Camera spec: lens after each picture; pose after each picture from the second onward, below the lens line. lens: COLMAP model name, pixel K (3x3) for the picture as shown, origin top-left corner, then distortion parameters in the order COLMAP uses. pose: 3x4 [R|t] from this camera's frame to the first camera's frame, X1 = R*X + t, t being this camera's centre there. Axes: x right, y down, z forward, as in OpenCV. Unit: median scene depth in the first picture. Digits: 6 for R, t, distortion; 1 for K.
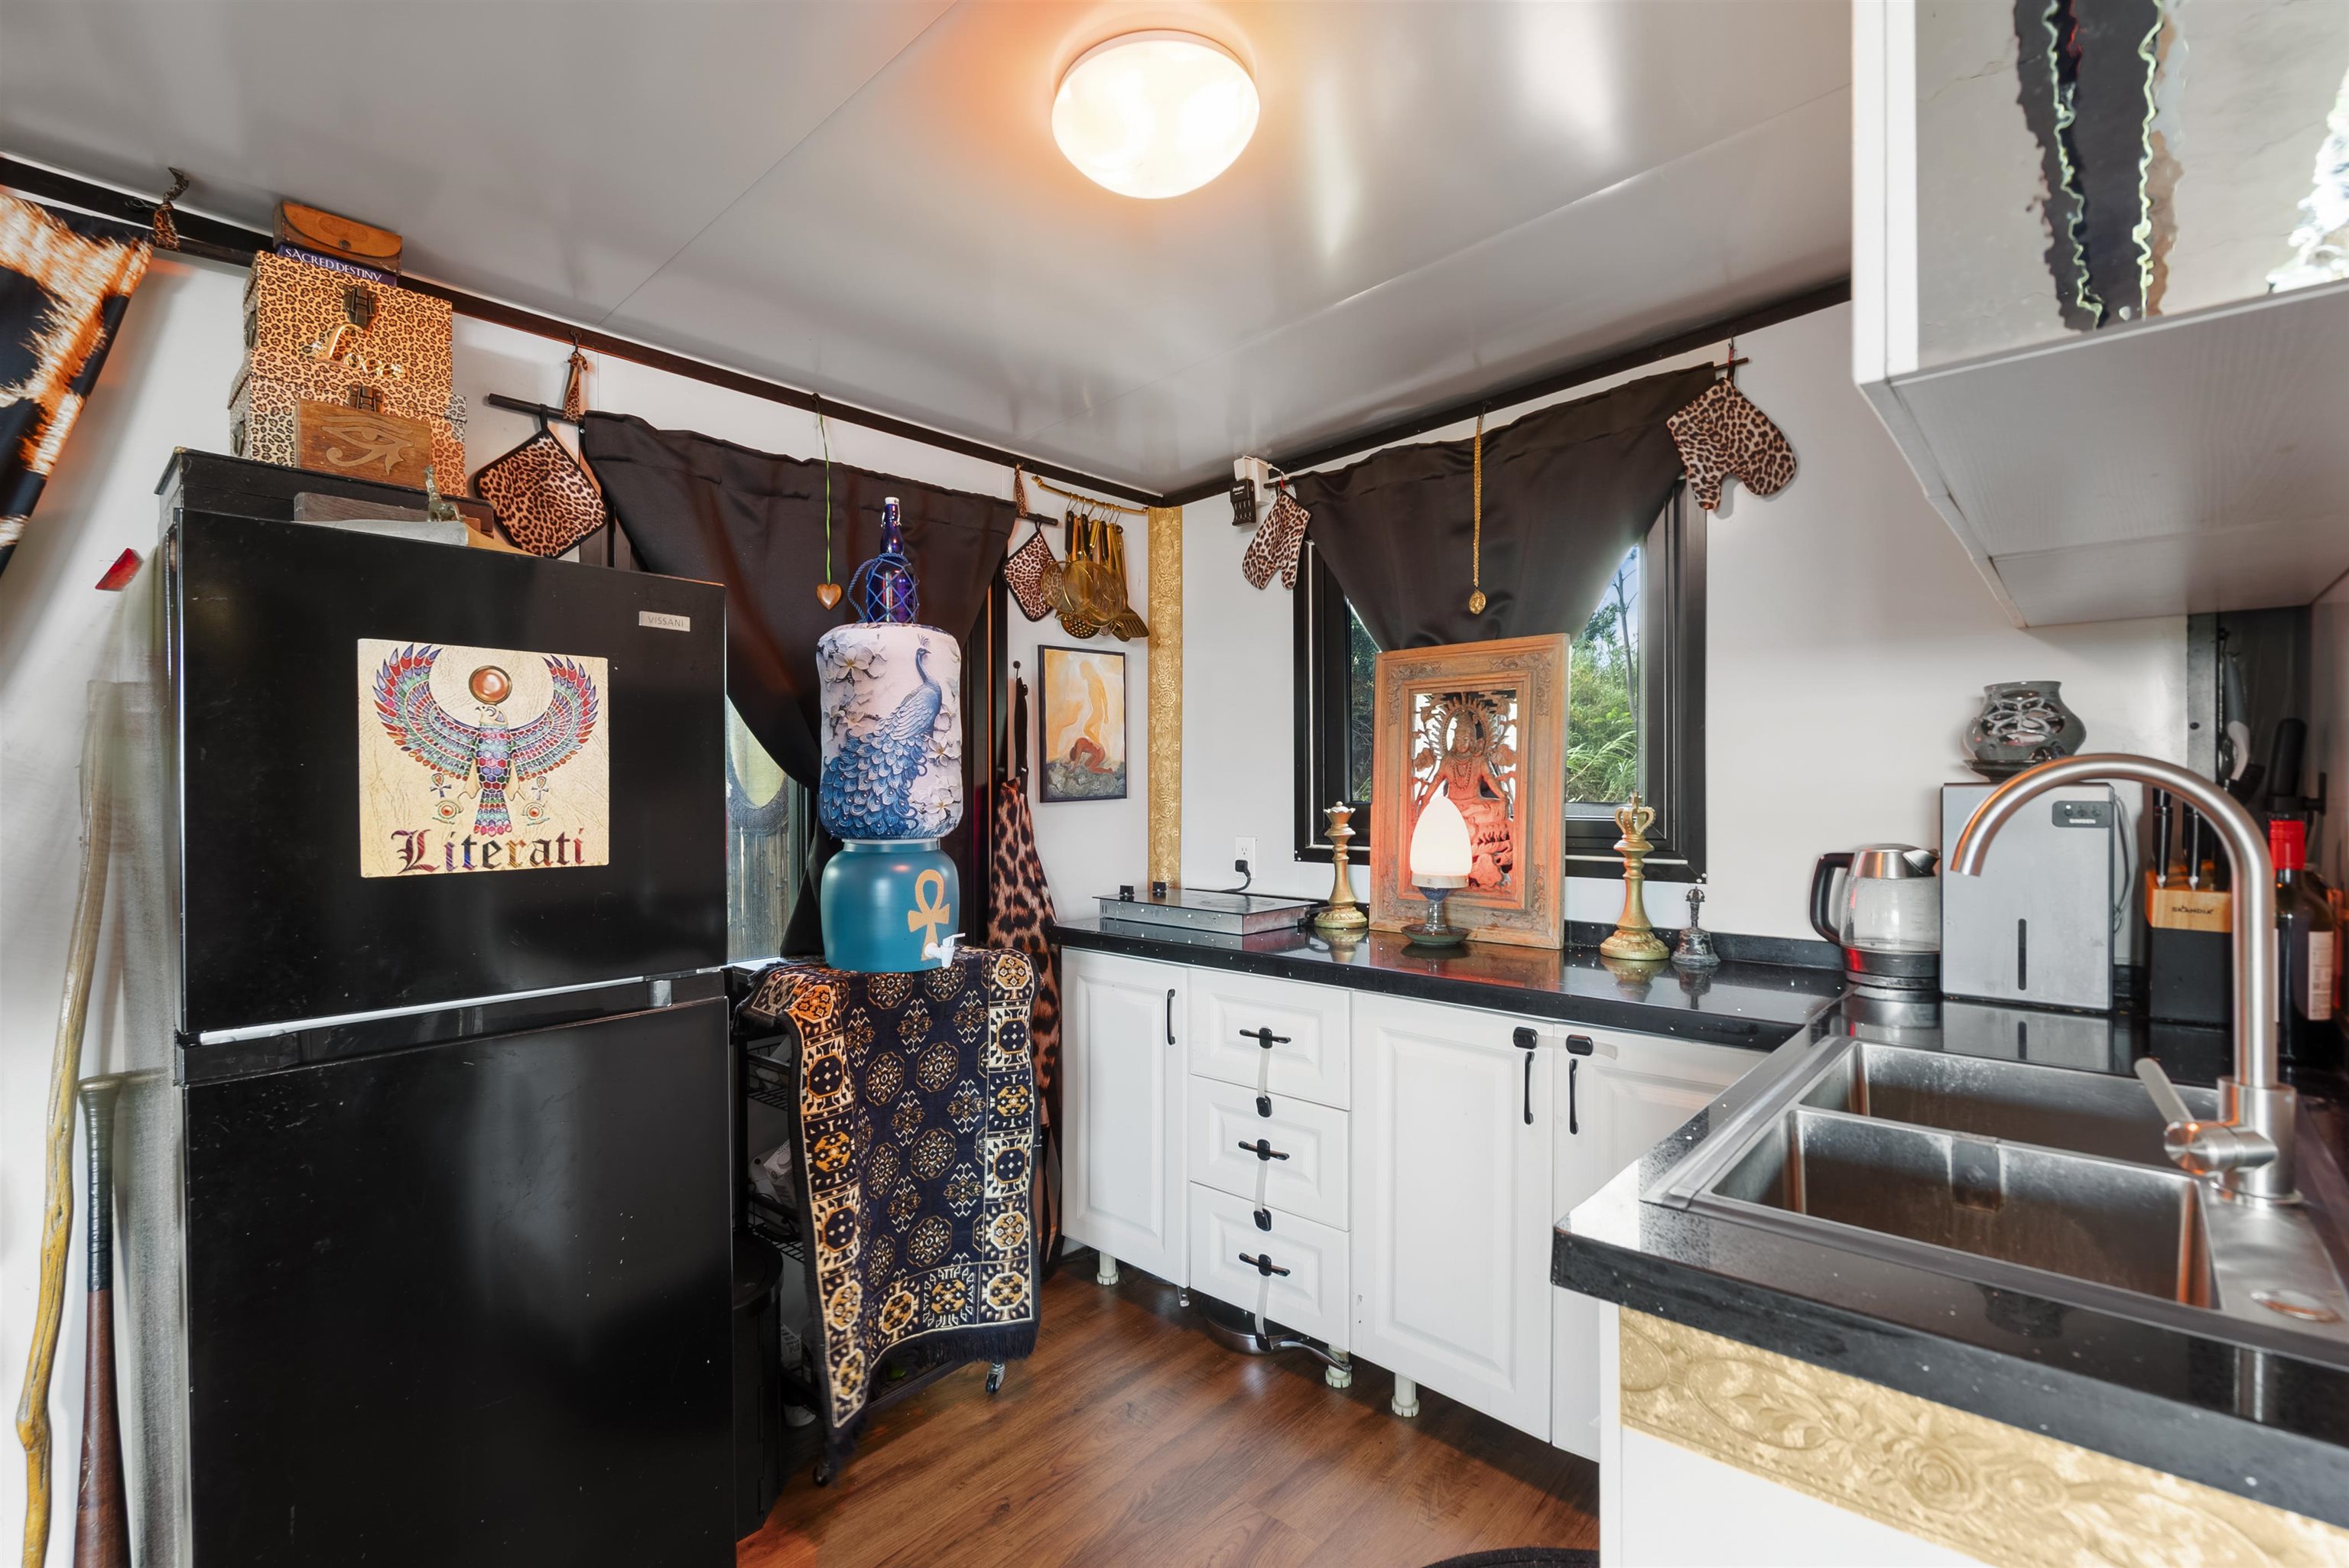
lens RADIAL K [[1070.7, 0, 1167.5], [0, 1070.7, 785.7], [0, 0, 1]] dist [-0.001484, 0.000584]
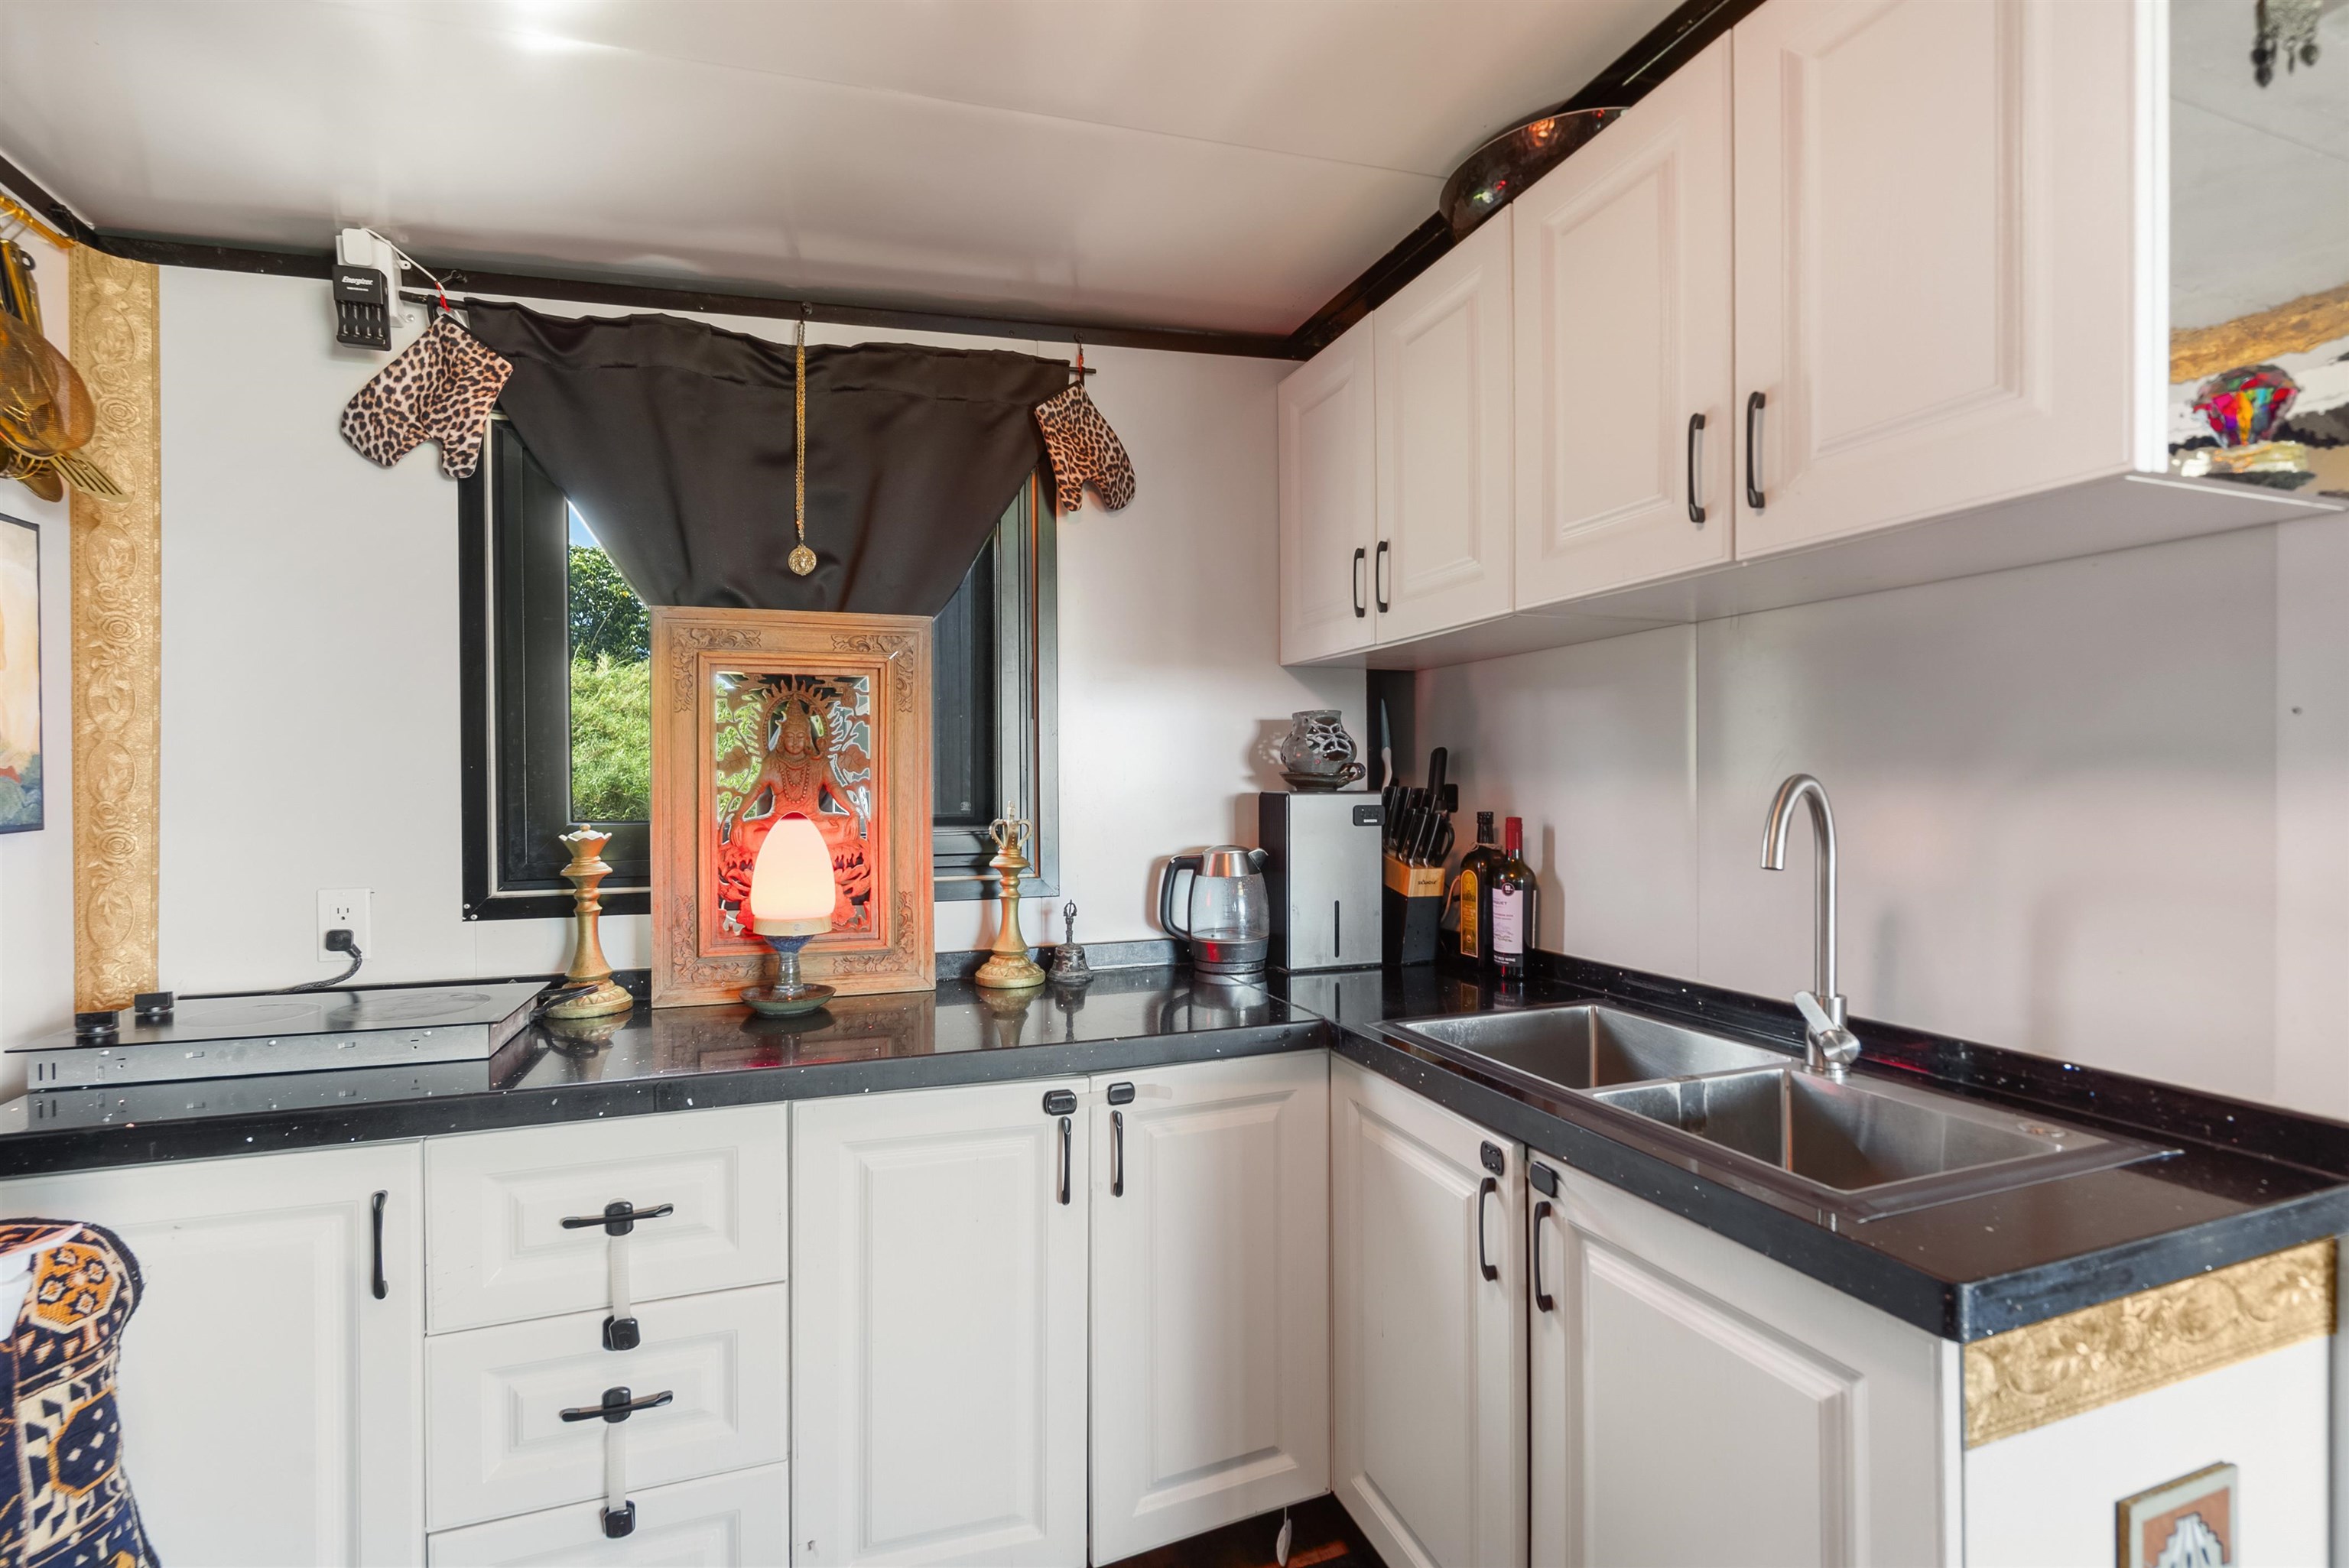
lens RADIAL K [[1070.7, 0, 1177.7], [0, 1070.7, 781.8], [0, 0, 1]] dist [-0.001484, 0.000584]
pose [[0.469579, -0.001182, 0.882890, -0.273789], [0.003110, 0.999995, -0.000316, -0.010011], [-0.882885, 0.002894, 0.469580, 0.405032]]
